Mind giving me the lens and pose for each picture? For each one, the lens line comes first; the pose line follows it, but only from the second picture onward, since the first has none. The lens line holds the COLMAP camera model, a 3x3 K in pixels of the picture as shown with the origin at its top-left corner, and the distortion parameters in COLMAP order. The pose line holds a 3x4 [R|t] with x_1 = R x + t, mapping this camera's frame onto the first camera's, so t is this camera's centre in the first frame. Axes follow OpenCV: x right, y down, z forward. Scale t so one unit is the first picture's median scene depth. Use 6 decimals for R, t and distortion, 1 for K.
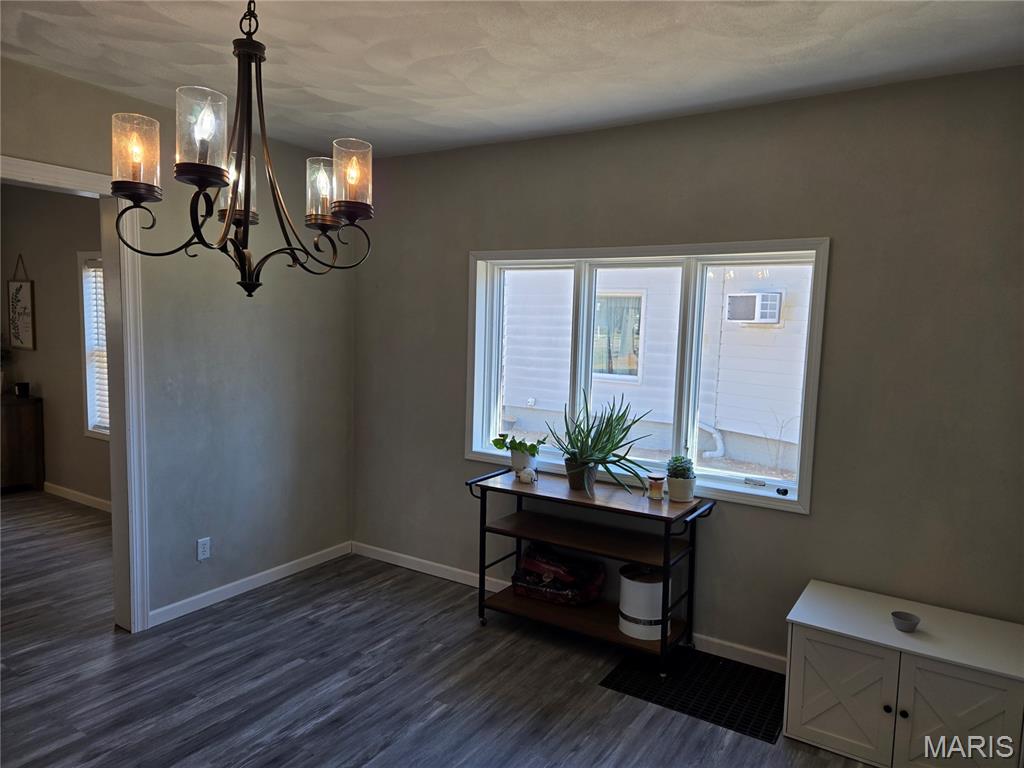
lens RADIAL K [[671.2, 0, 512.0], [0, 671.2, 384.0], [0, 0, 1]] dist [0.060167, -0.063734]
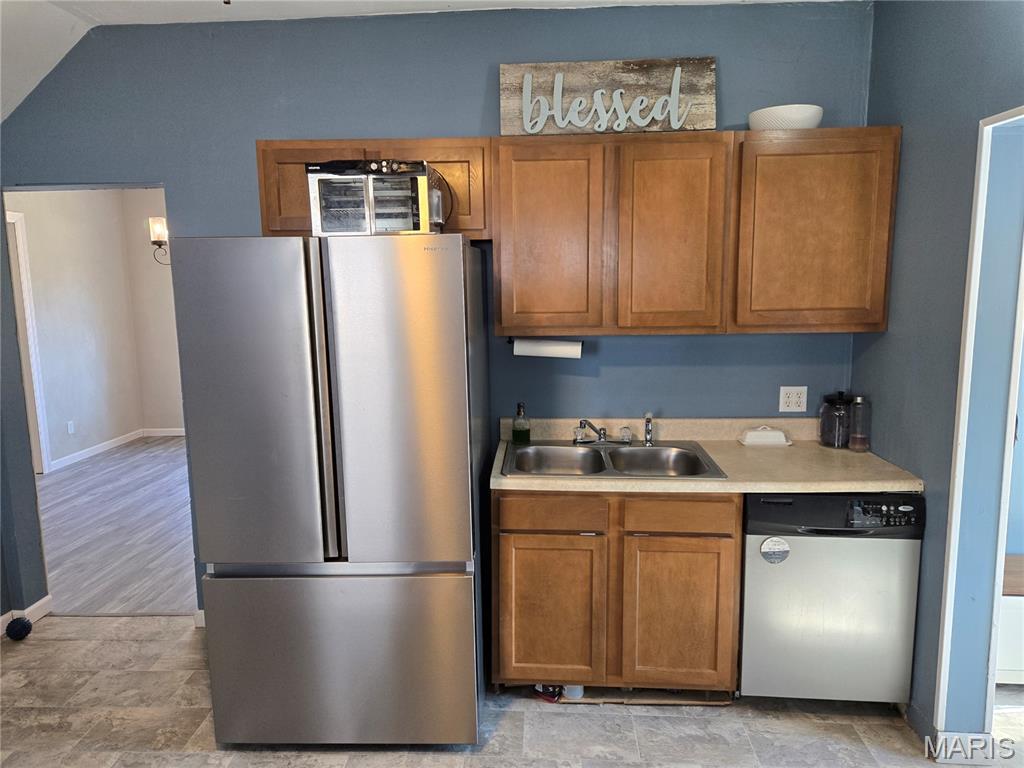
lens RADIAL K [[669.7, 0, 508.2], [0, 669.7, 379.6], [0, 0, 1]] dist [0.055350, -0.049036]
pose [[0.869442, -0.117068, 0.479964, -0.334946], [0.086777, 0.992602, 0.084912, 0.084129], [-0.486354, -0.032176, 0.873169, -1.067762]]
